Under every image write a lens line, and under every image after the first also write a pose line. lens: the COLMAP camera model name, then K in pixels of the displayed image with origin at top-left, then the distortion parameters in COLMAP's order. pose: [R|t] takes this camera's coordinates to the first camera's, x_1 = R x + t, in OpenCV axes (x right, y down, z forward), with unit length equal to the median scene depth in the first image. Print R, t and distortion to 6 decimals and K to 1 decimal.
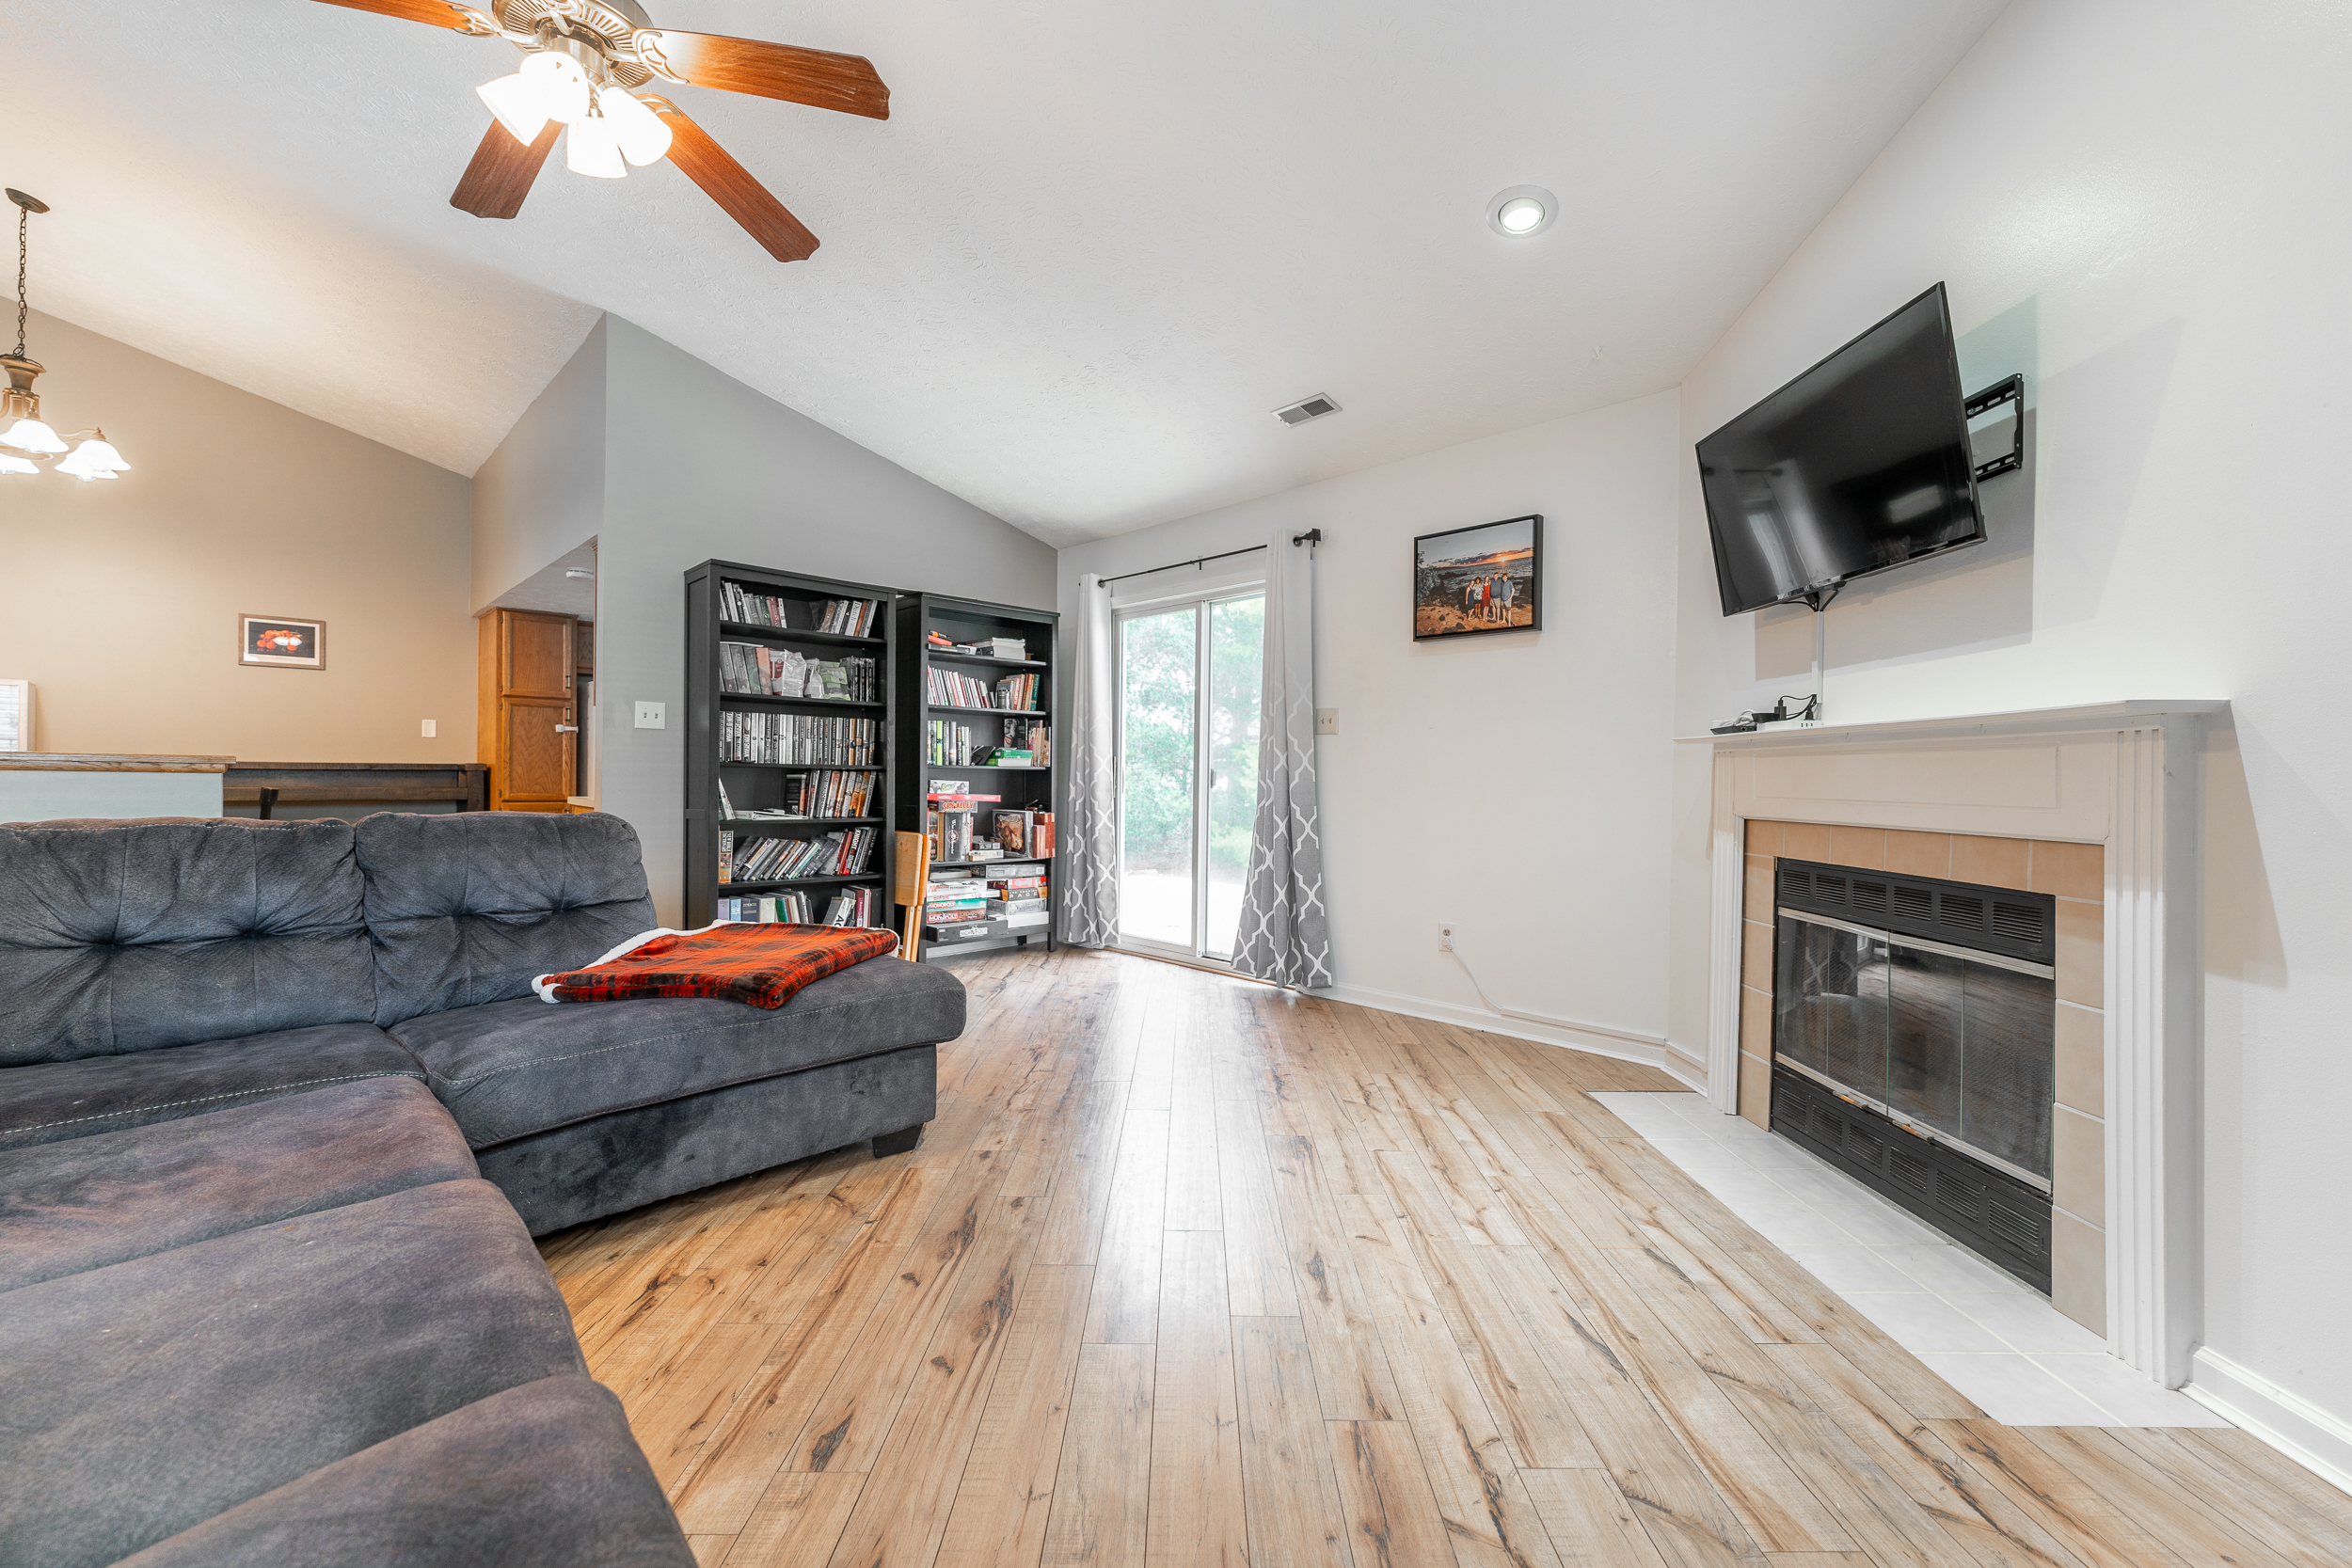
lens RADIAL K [[963.1, 0, 1199.5], [0, 963.1, 779.4], [0, 0, 1]] dist [0.000558, -0.000680]
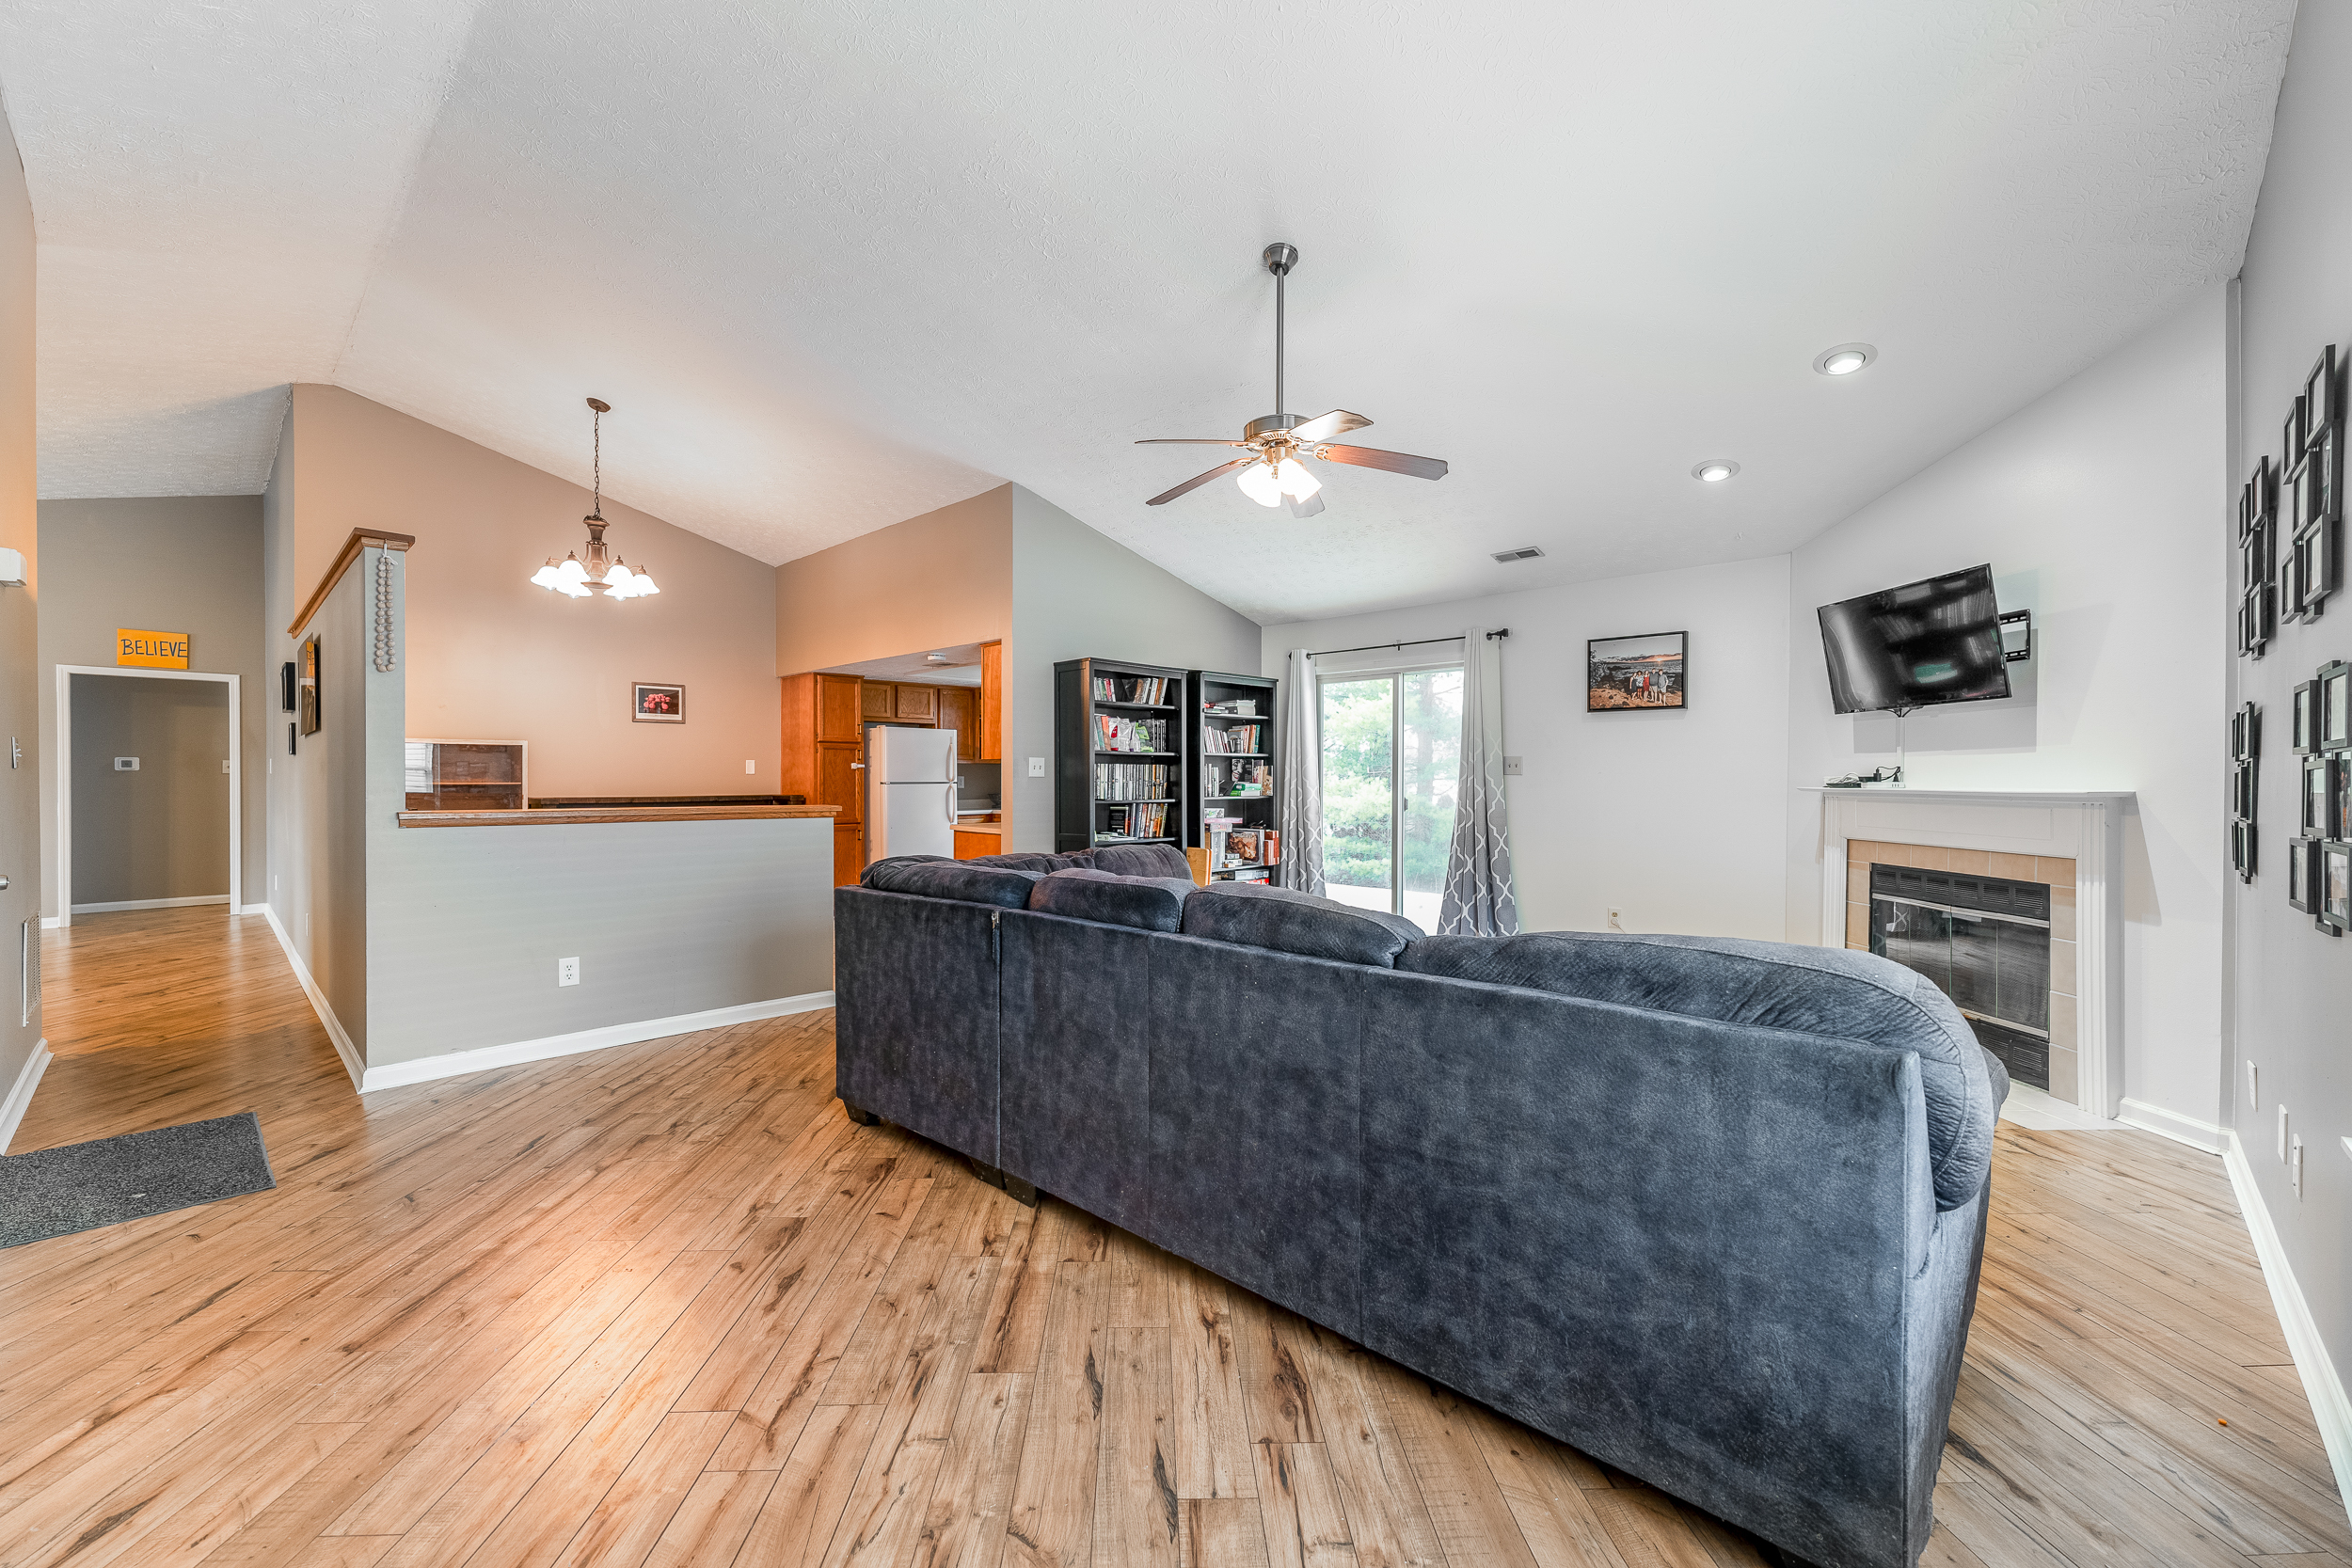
lens RADIAL K [[963.1, 0, 1165.7], [0, 963.1, 784.3], [0, 0, 1]] dist [0.000558, -0.000680]
pose [[0.999814, -0.010230, 0.016325, -0.547505], [0.010112, 0.999922, 0.007295, -0.067601], [-0.016399, -0.007129, 0.999840, -0.539879]]
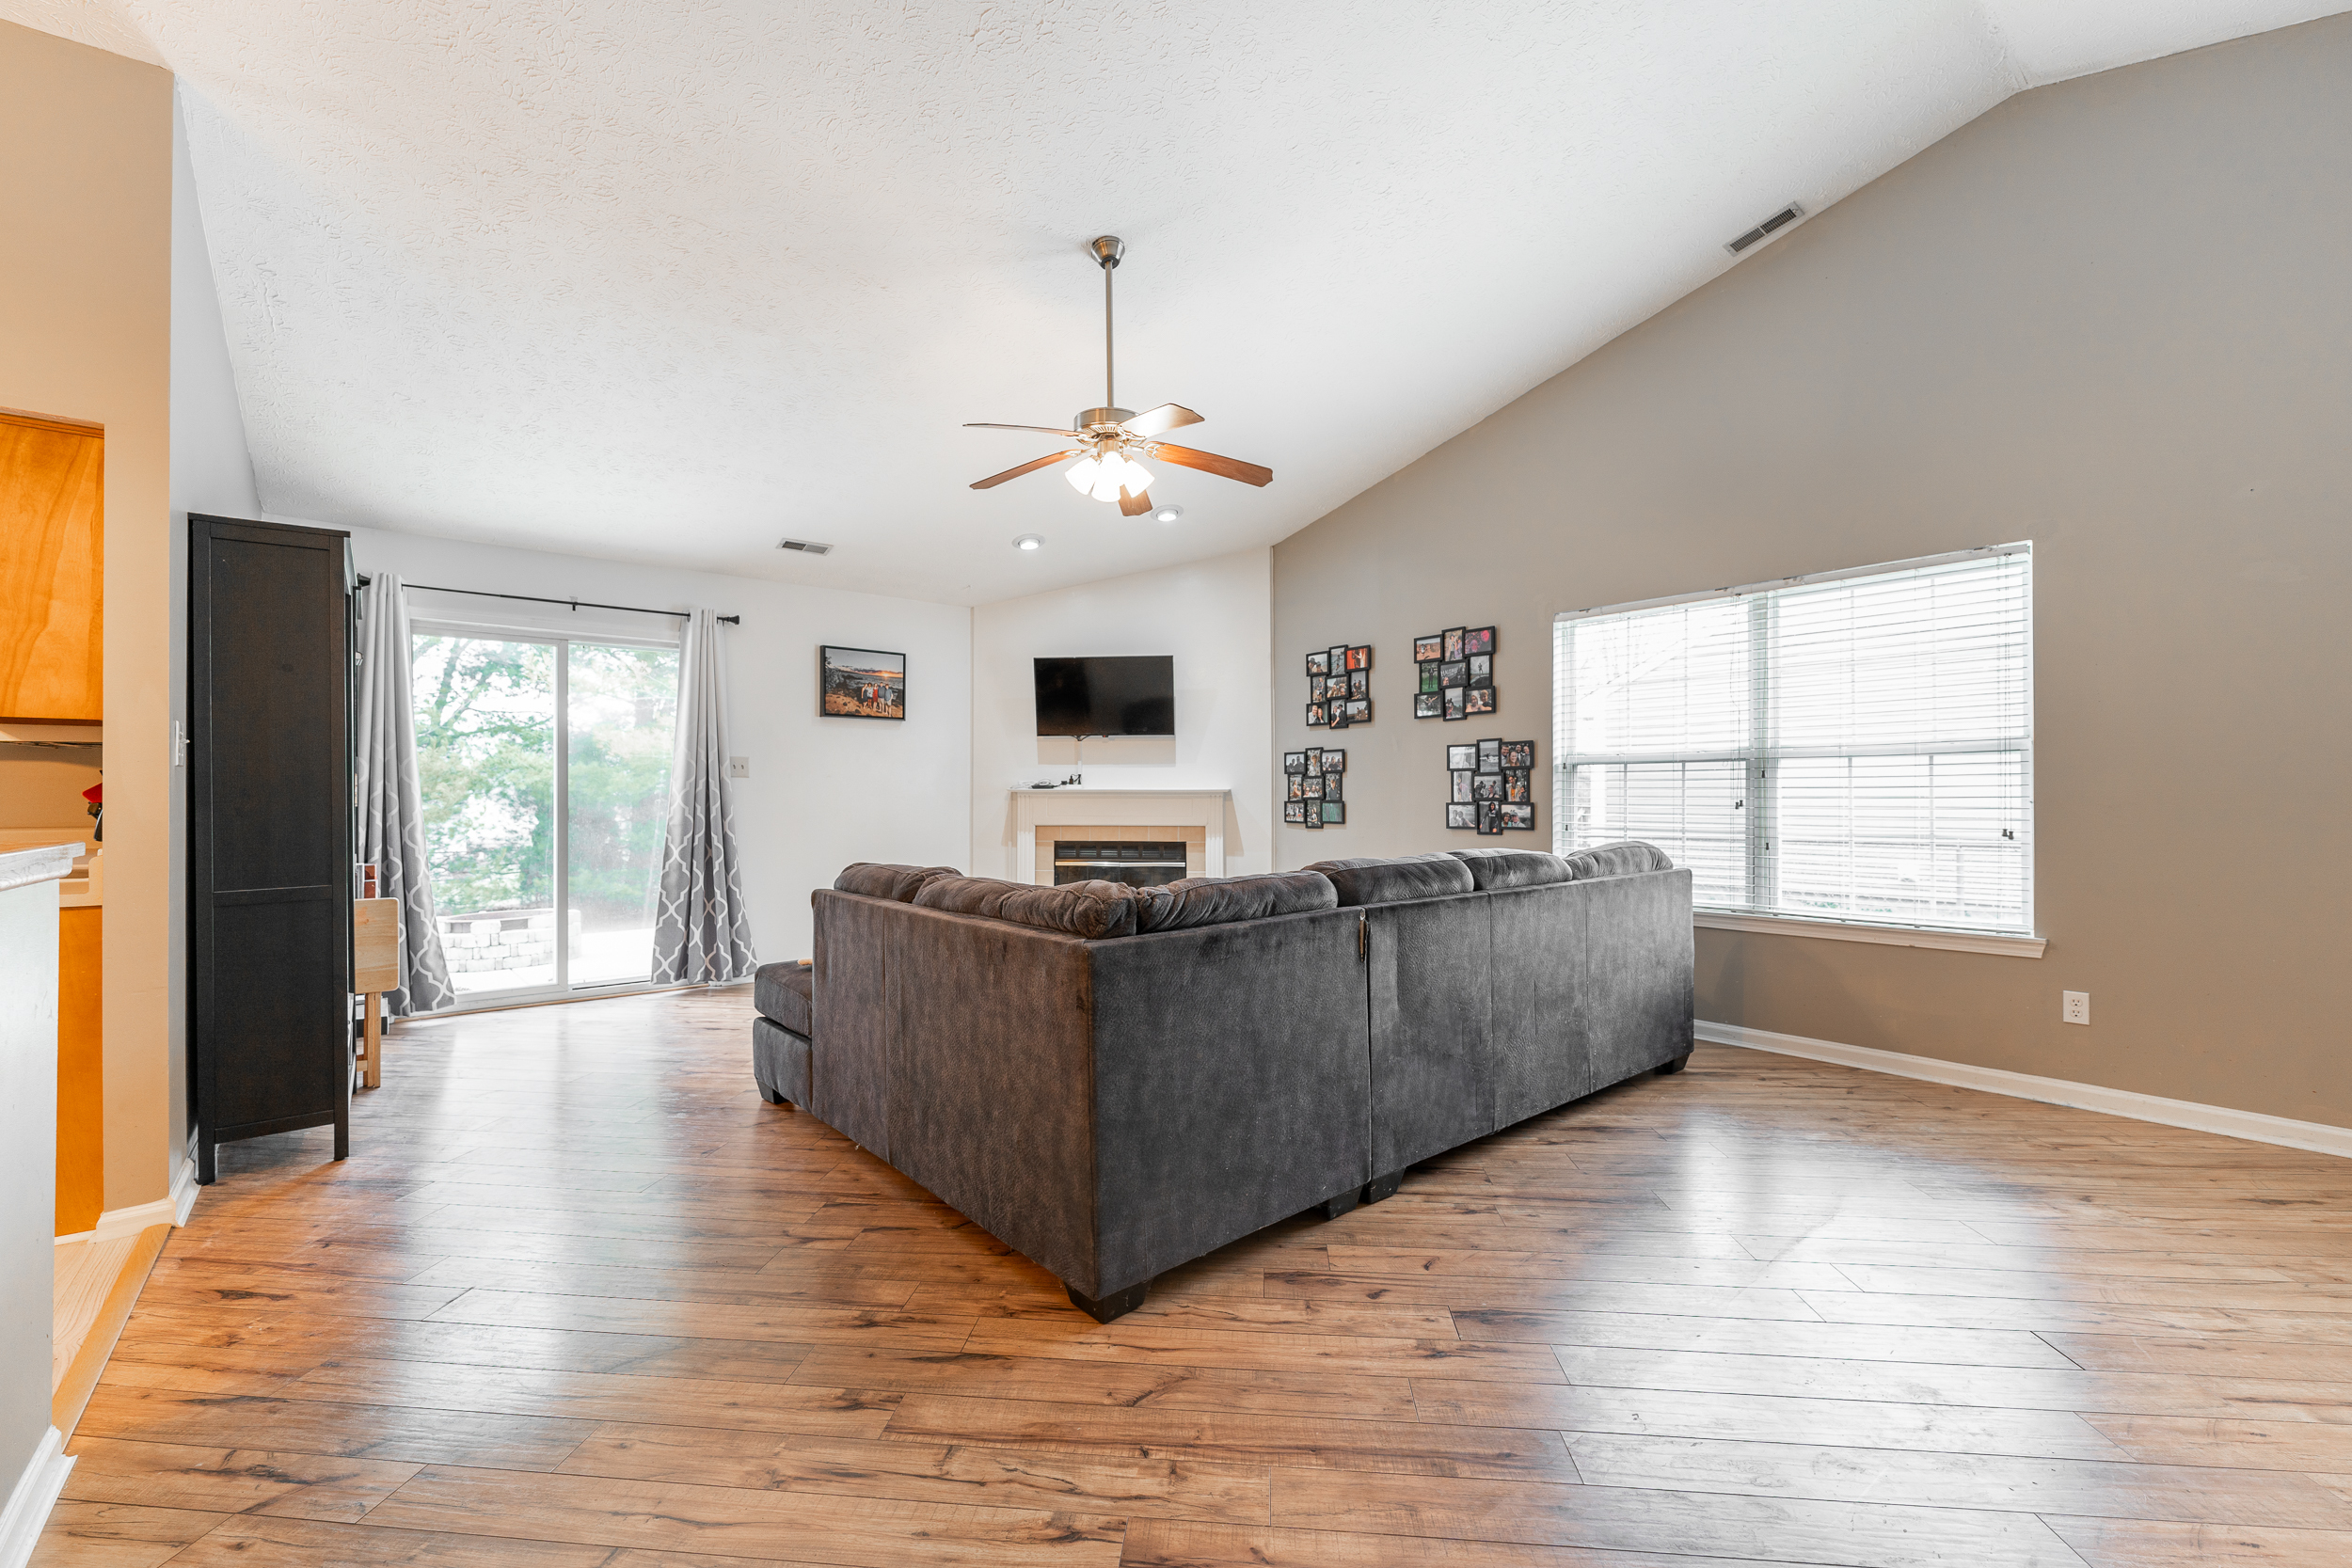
lens RADIAL K [[963.1, 0, 1190.9], [0, 963.1, 810.7], [0, 0, 1]] dist [0.000558, -0.000680]
pose [[0.083655, -0.033148, 0.995943, -1.512845], [-0.000012, 0.999447, 0.033265, -0.062926], [-0.996495, -0.002794, 0.083608, 0.410874]]
